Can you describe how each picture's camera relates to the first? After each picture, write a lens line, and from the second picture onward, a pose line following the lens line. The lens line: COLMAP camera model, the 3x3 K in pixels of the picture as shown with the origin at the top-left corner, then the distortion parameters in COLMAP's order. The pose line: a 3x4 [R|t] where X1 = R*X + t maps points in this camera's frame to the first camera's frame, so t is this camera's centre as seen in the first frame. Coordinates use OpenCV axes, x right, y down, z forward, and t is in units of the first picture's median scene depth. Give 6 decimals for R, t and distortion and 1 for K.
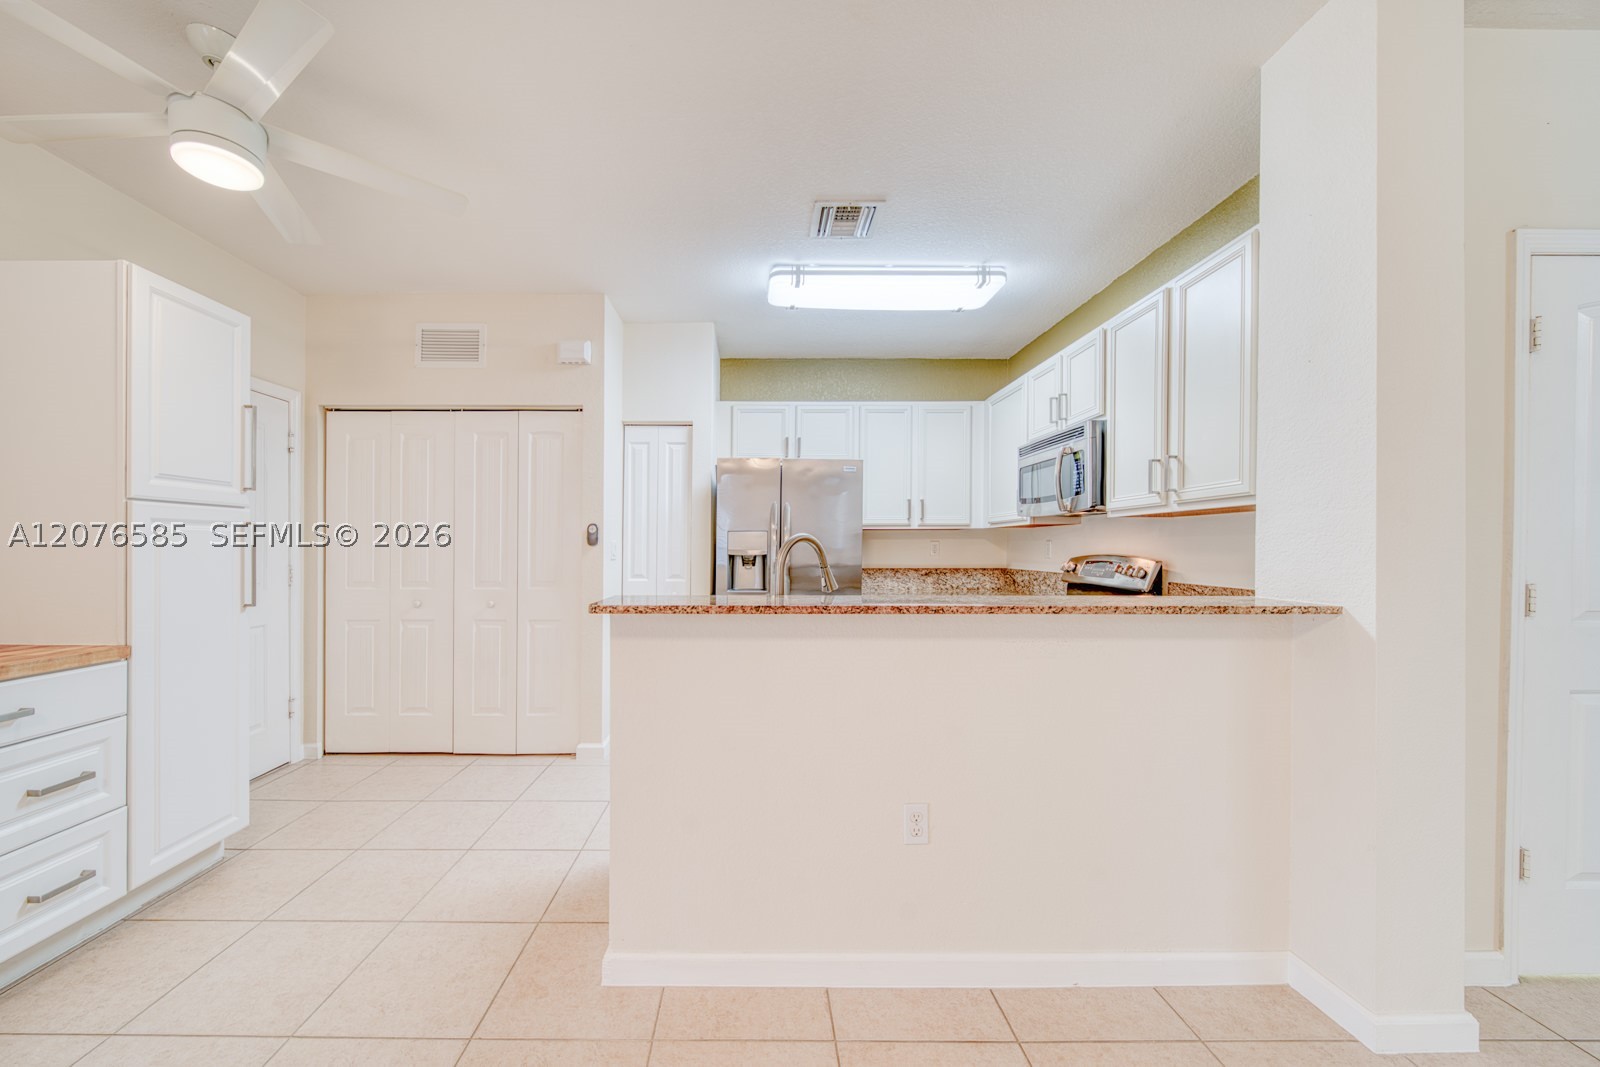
lens RADIAL K [[580.8, 0, 769.4], [0, 580.8, 557.4], [0, 0, 1]] dist [-0.000194, -0.000808]
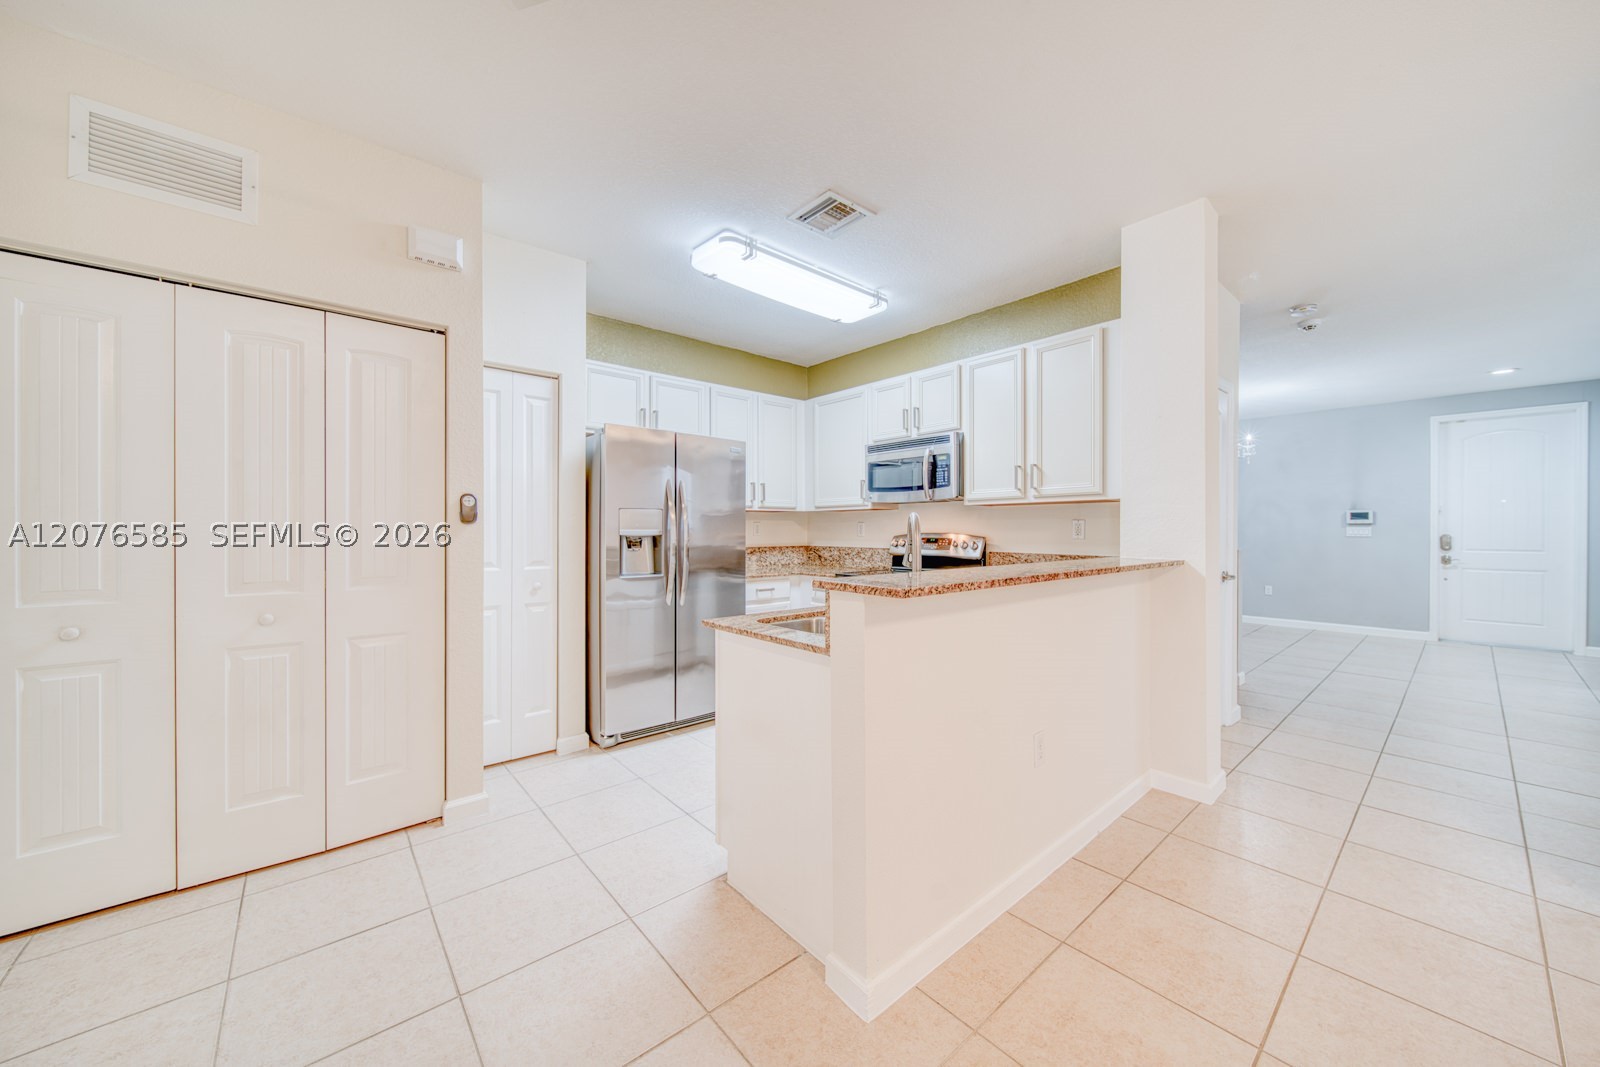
lens RADIAL K [[580.8, 0, 804.6], [0, 580.8, 540.1], [0, 0, 1]] dist [-0.000194, -0.000808]
pose [[0.754903, -0.012591, 0.655715, -0.459057], [0.010589, 0.999919, 0.007010, -0.000929], [-0.655751, 0.001652, 0.754976, 0.178153]]
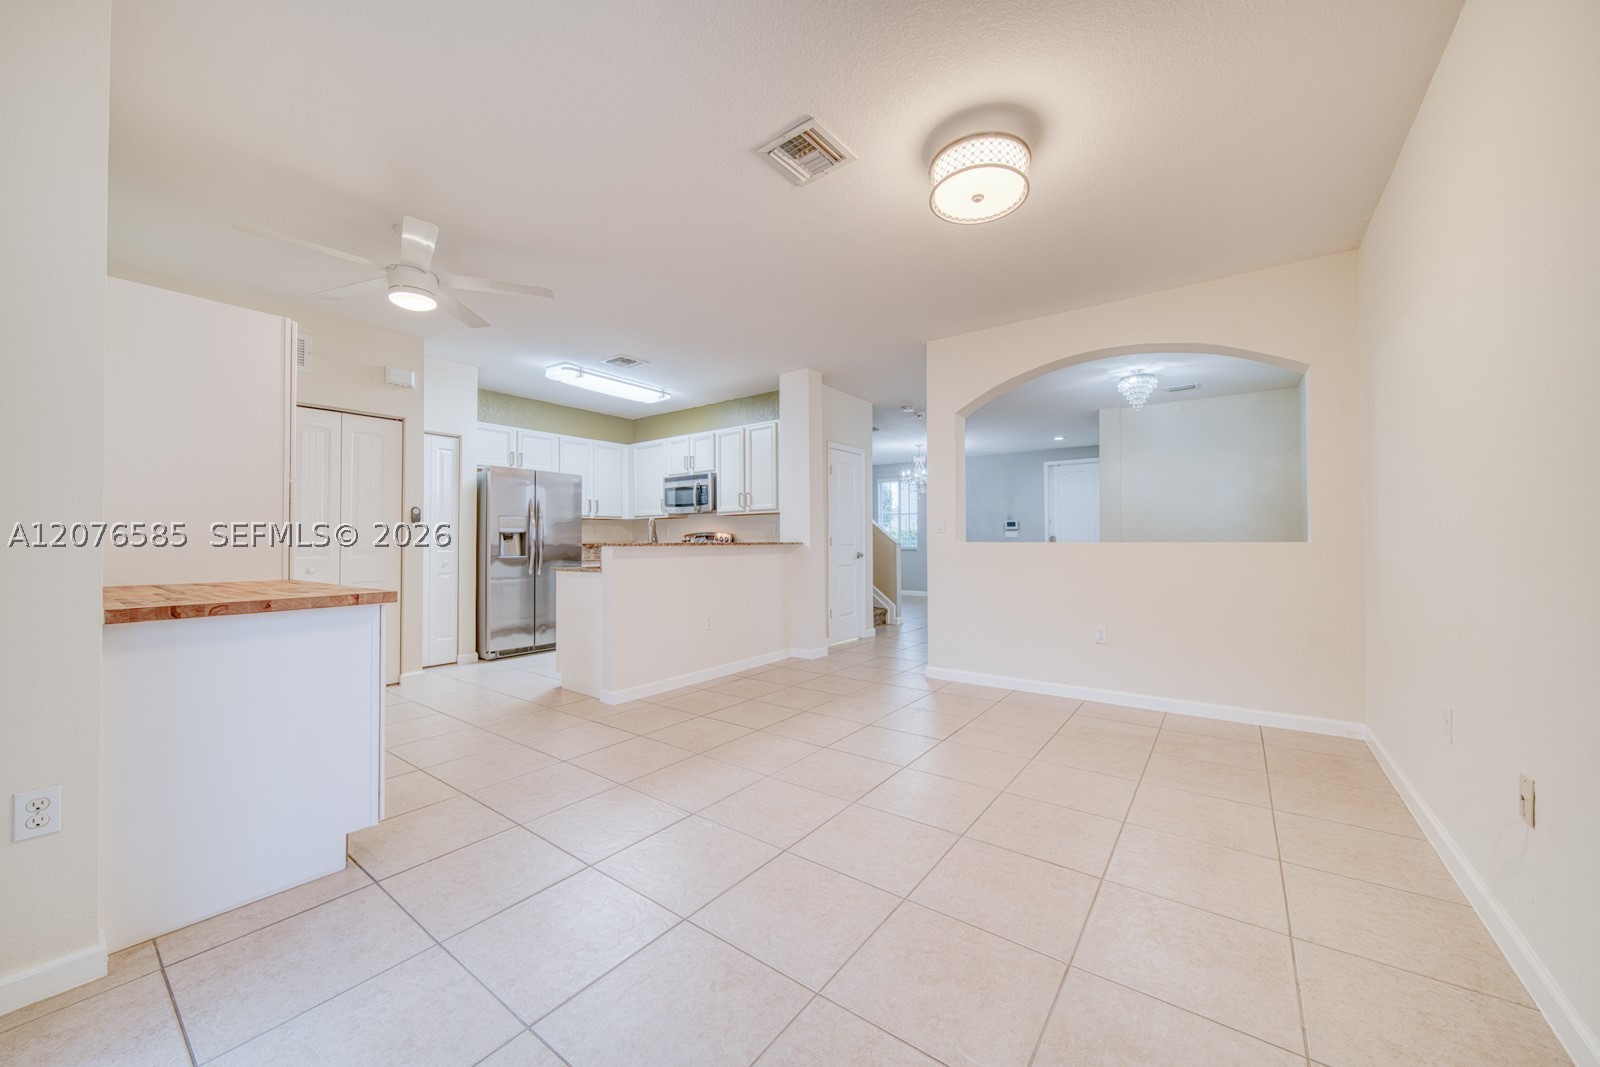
lens RADIAL K [[580.8, 0, 799.0], [0, 580.8, 534.2], [0, 0, 1]] dist [-0.000194, -0.000808]
pose [[0.599635, 0.006453, 0.800248, -0.836065], [0.018202, 0.999599, -0.021699, 0.049155], [-0.800067, 0.027577, 0.599277, -0.500001]]
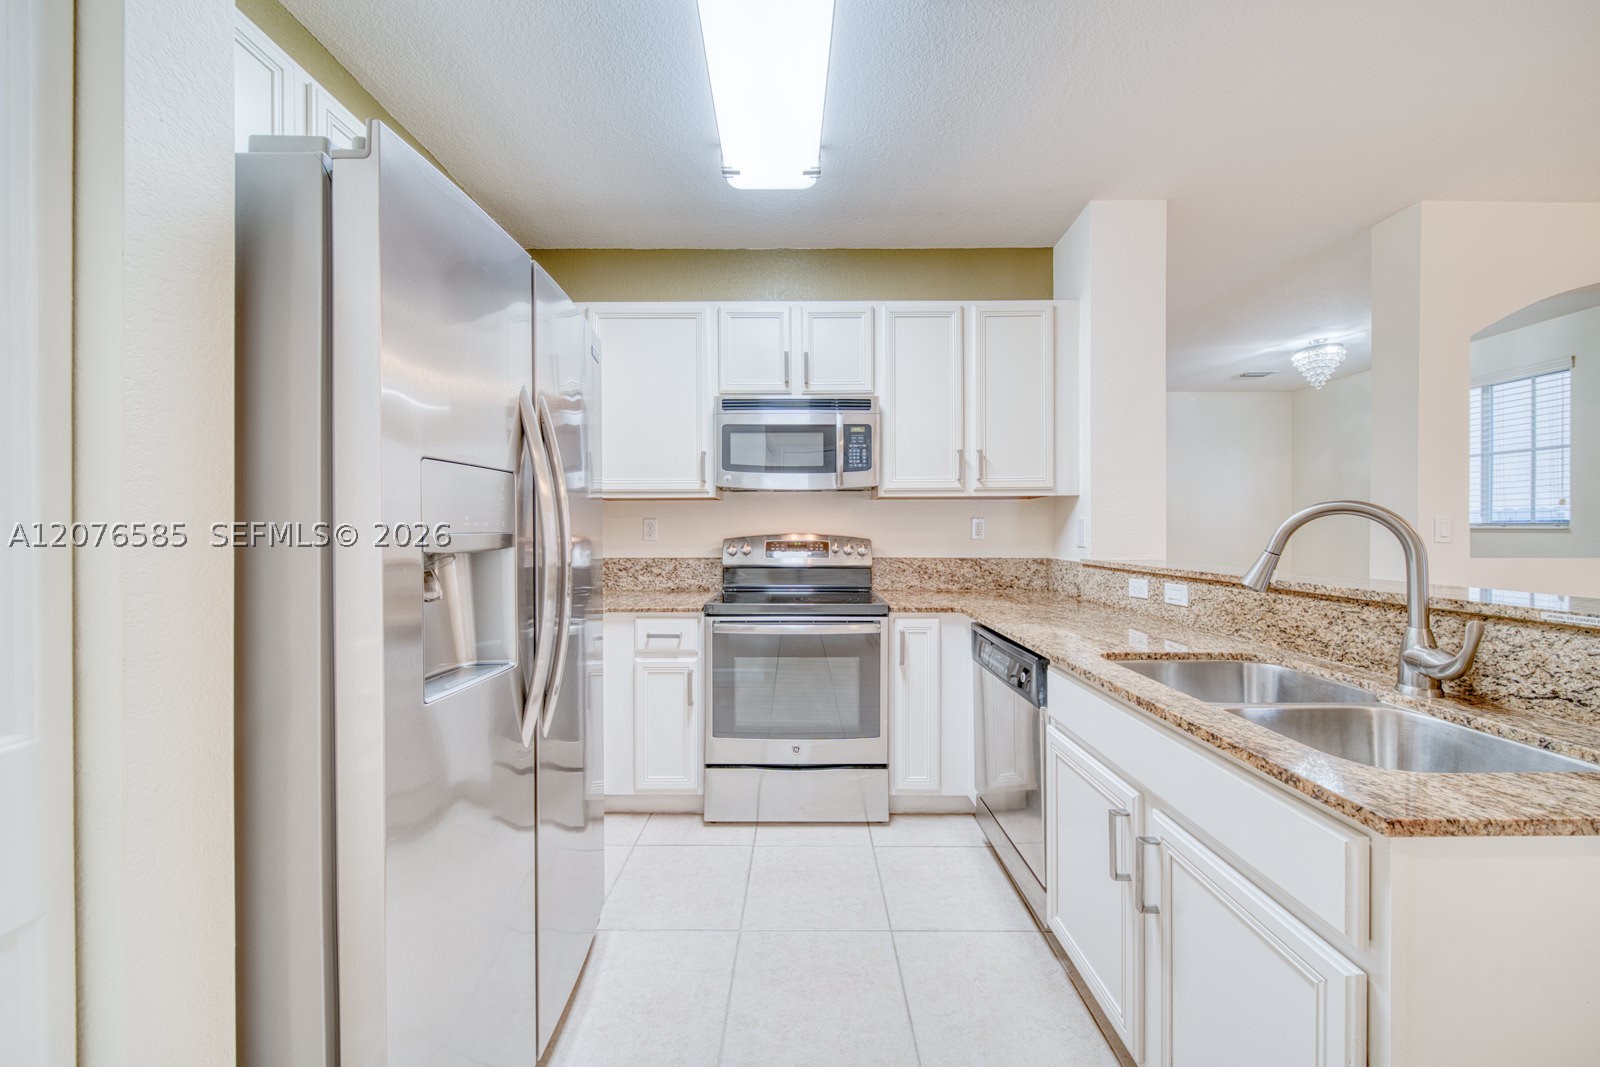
lens RADIAL K [[580.8, 0, 802.3], [0, 580.8, 534.3], [0, 0, 1]] dist [-0.000194, -0.000808]
pose [[0.007753, -0.009325, 0.999926, -0.337345], [0.018643, 0.999784, 0.009179, -0.011877], [-0.999796, 0.018570, 0.007925, 0.887666]]
